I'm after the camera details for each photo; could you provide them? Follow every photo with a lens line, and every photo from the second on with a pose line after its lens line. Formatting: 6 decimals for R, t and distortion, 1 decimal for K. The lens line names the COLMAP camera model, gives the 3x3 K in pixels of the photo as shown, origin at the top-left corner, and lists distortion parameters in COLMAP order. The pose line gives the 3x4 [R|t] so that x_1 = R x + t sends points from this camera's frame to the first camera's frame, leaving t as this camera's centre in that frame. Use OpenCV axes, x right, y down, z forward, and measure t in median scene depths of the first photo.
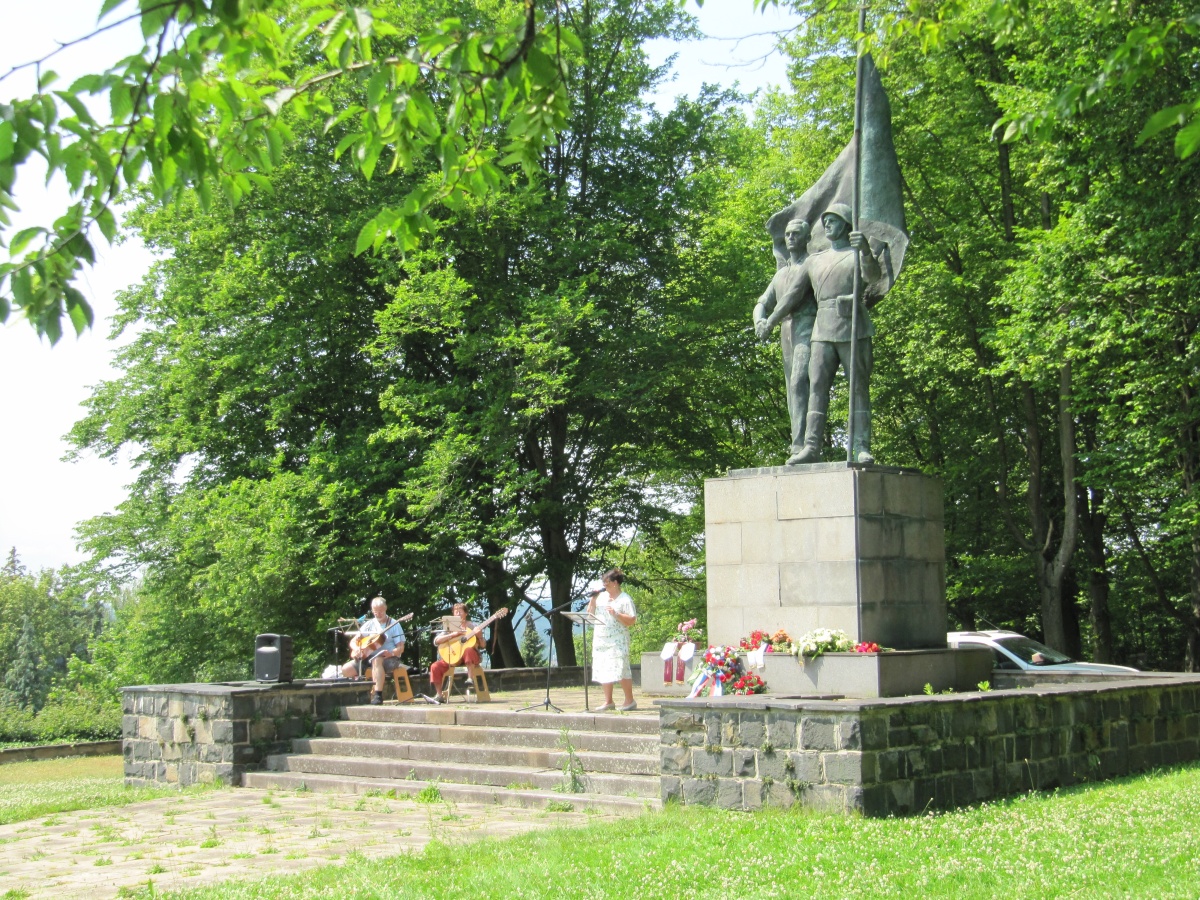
lens RADIAL K [[1754.7, 0, 562.9], [0, 1754.7, 466.5], [0, 0, 1]] dist [-0.006898, 0.378761]
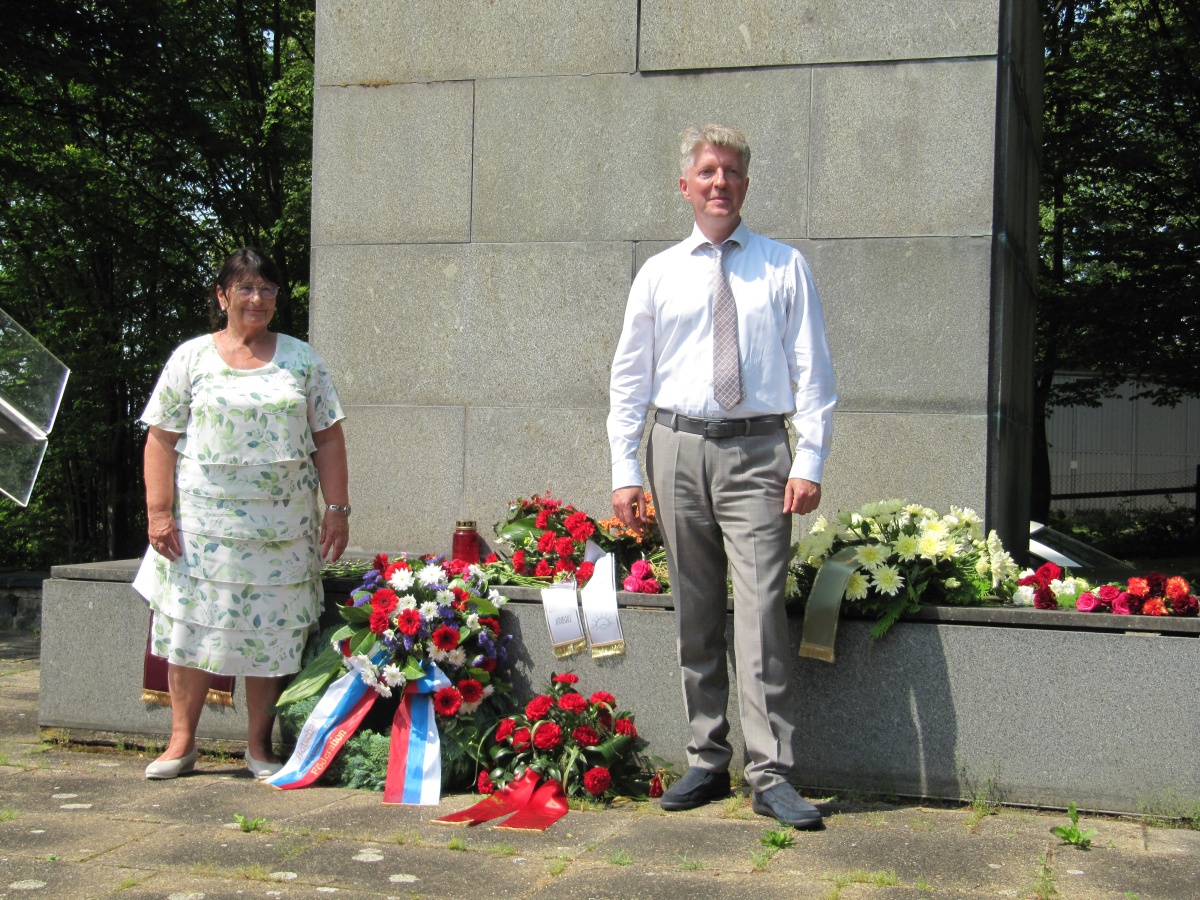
lens RADIAL K [[1760.9, 0, 581.2], [0, 1760.9, 454.8], [0, 0, 1]] dist [0.006125, 0.310302]
pose [[0.907047, 0.041183, 0.419011, 0.008574], [-0.074582, 0.995182, 0.063637, 0.069278], [-0.414371, -0.088973, 0.905749, 0.750426]]
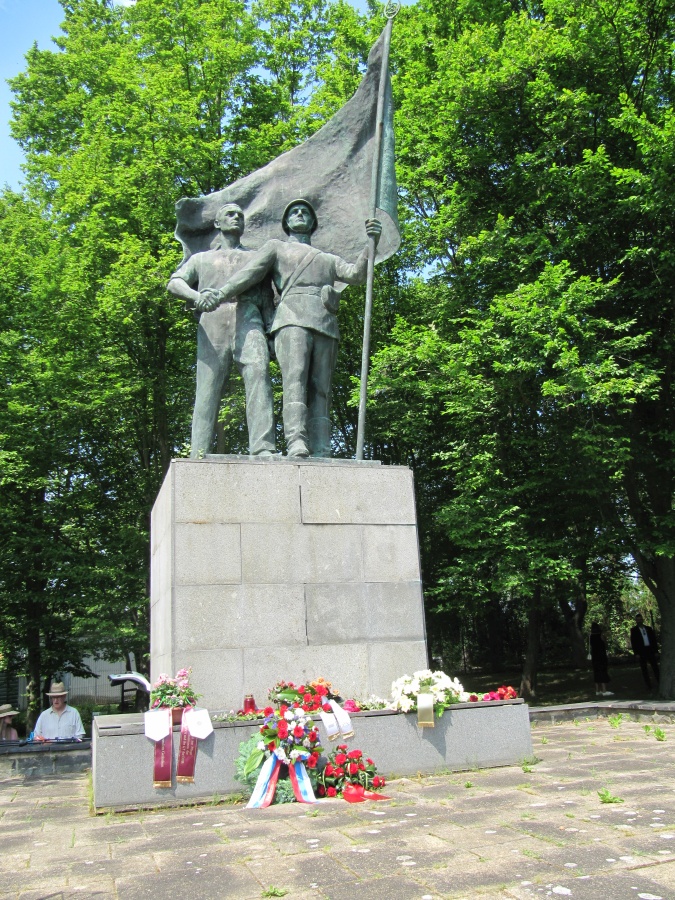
lens RADIAL K [[743.4, 0, 336.3], [0, 743.4, 464.7], [0, 0, 1]] dist [-0.044917, 0.014844]
pose [[0.496268, 0.221485, 0.839442, -0.131738], [-0.025387, 0.970199, -0.240976, 0.079164], [-0.867798, 0.098277, 0.487101, 0.820716]]
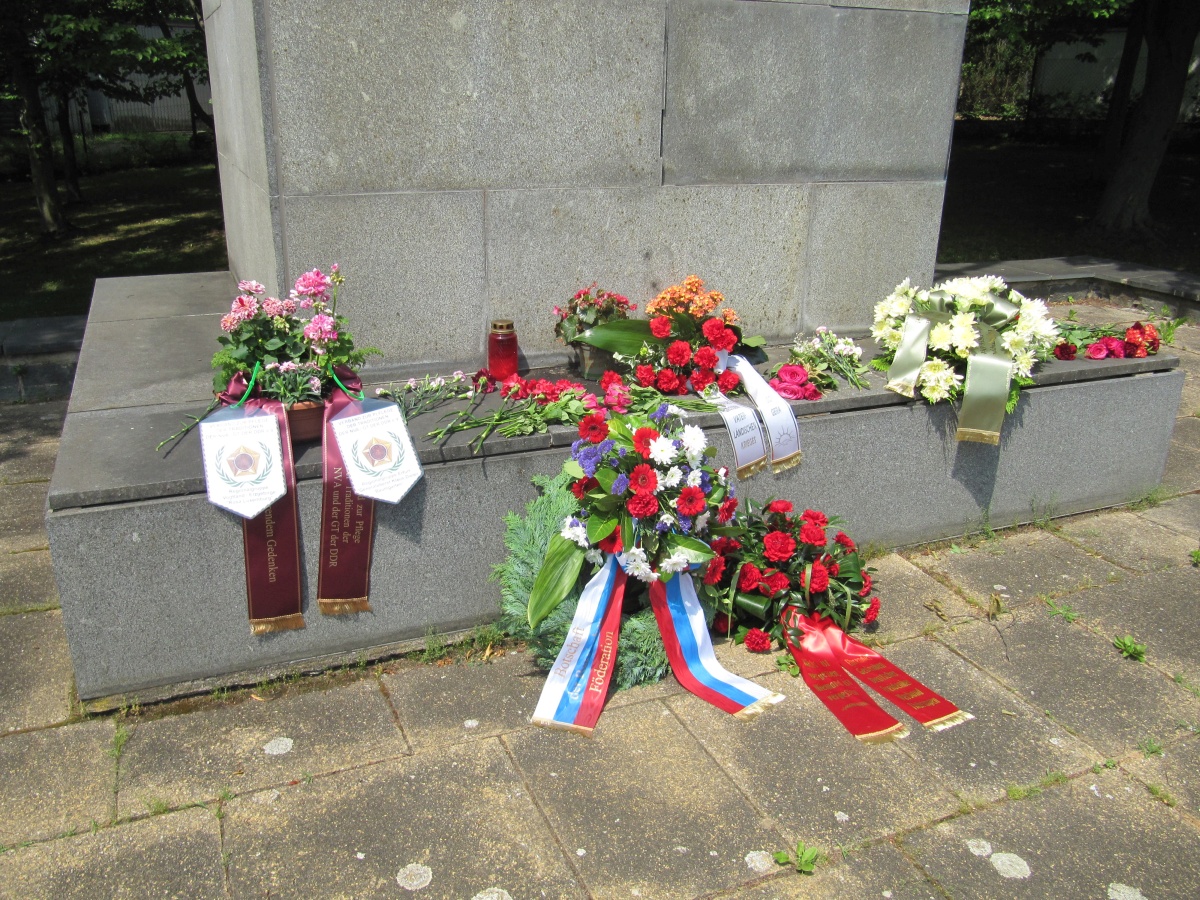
lens RADIAL K [[991.2, 0, 581.9], [0, 991.2, 452.6], [0, 0, 1]] dist [-0.044917, 0.014844]
pose [[0.427000, -0.292131, 0.855763, -0.011086], [-0.097446, 0.926000, 0.364731, 0.063743], [-0.898986, -0.239131, 0.366935, 0.929348]]
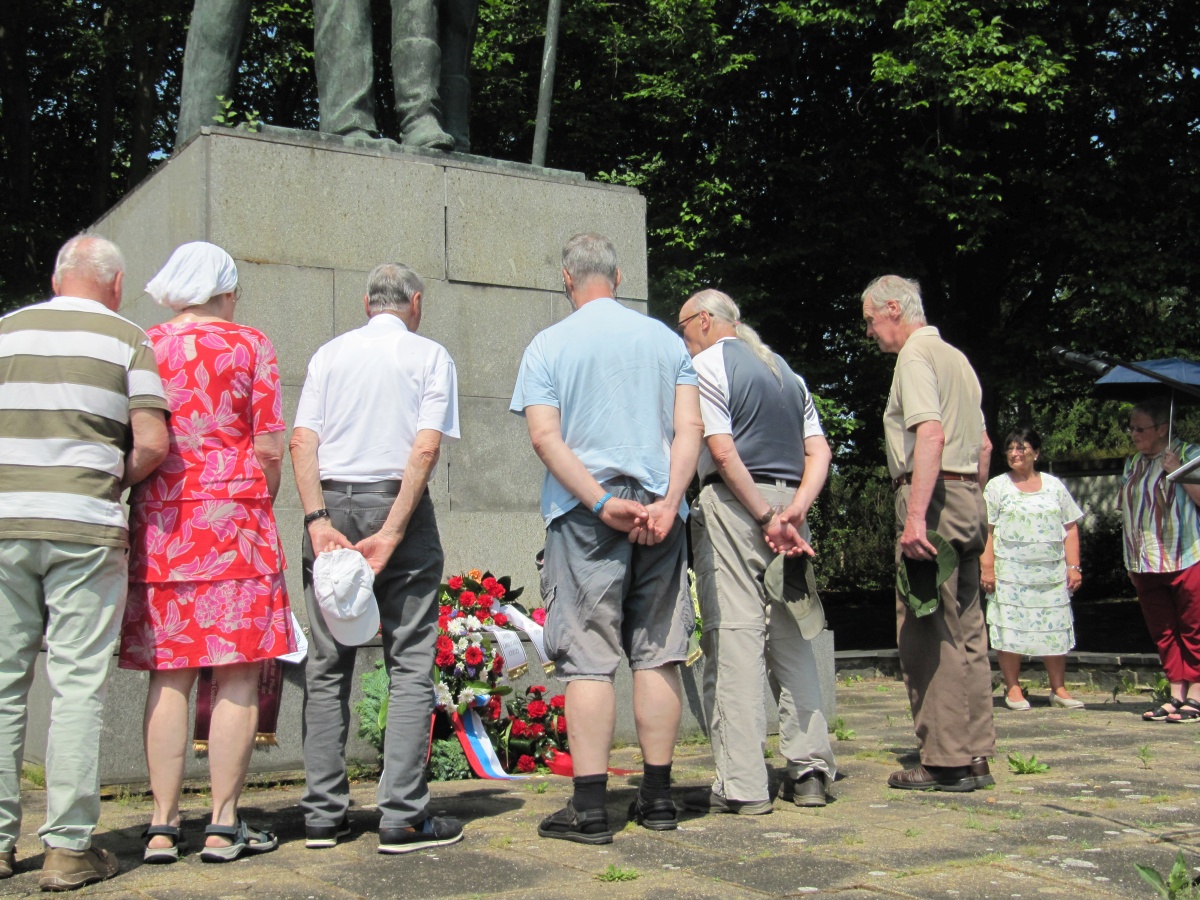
lens RADIAL K [[1522.3, 0, 580.9], [0, 1522.3, 452.3], [0, 0, 1]] dist [-0.058371, 0.326119]
pose [[0.286869, 0.103331, 0.952380, -0.171864], [-0.063077, 0.994046, -0.088852, 0.092452], [-0.955891, -0.034584, 0.291679, 0.861183]]
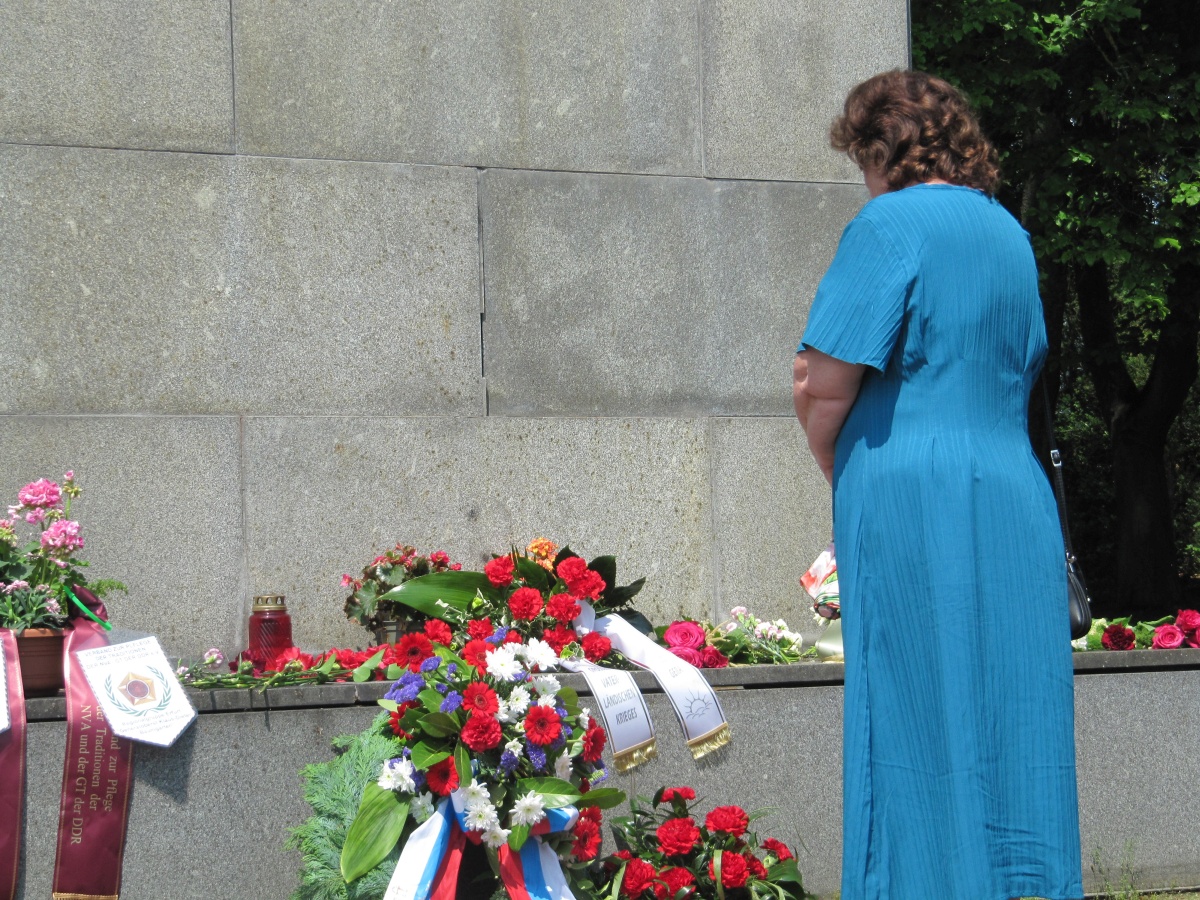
lens RADIAL K [[3170.6, 0, 607.7], [0, 3170.6, 454.6], [0, 0, 1]] dist [0.219436, 1.092432]
pose [[0.330275, 0.048607, 0.942632, -0.165337], [-0.056205, 0.997914, -0.031764, 0.091206], [-0.942210, -0.042490, 0.332318, 0.864692]]
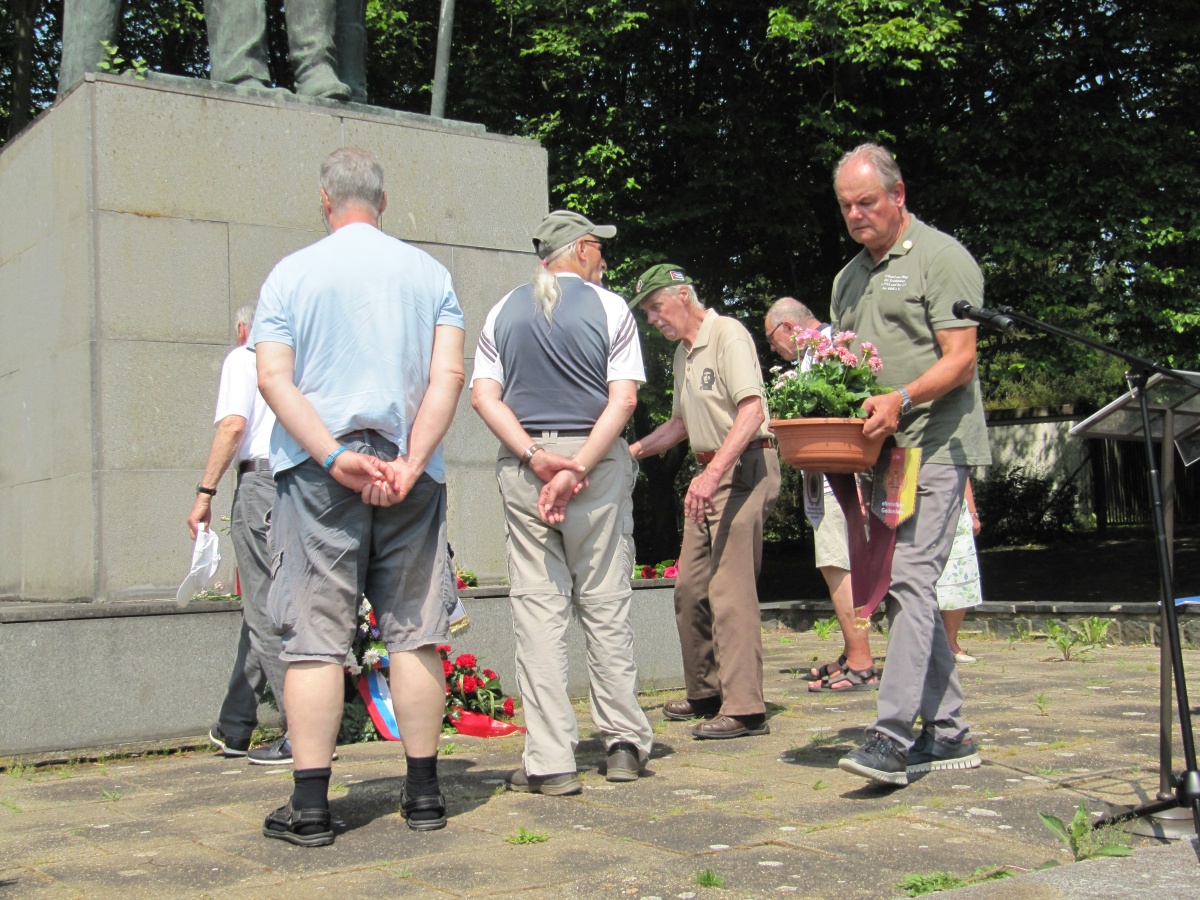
lens RADIAL K [[1521.5, 0, 587.8], [0, 1521.5, 455.9], [0, 0, 1]] dist [-0.051485, 0.280947]
pose [[0.220113, 0.069728, 0.972979, -0.169307], [-0.049153, 0.996968, -0.060327, 0.091770], [-0.974235, -0.034546, 0.222873, 0.862686]]
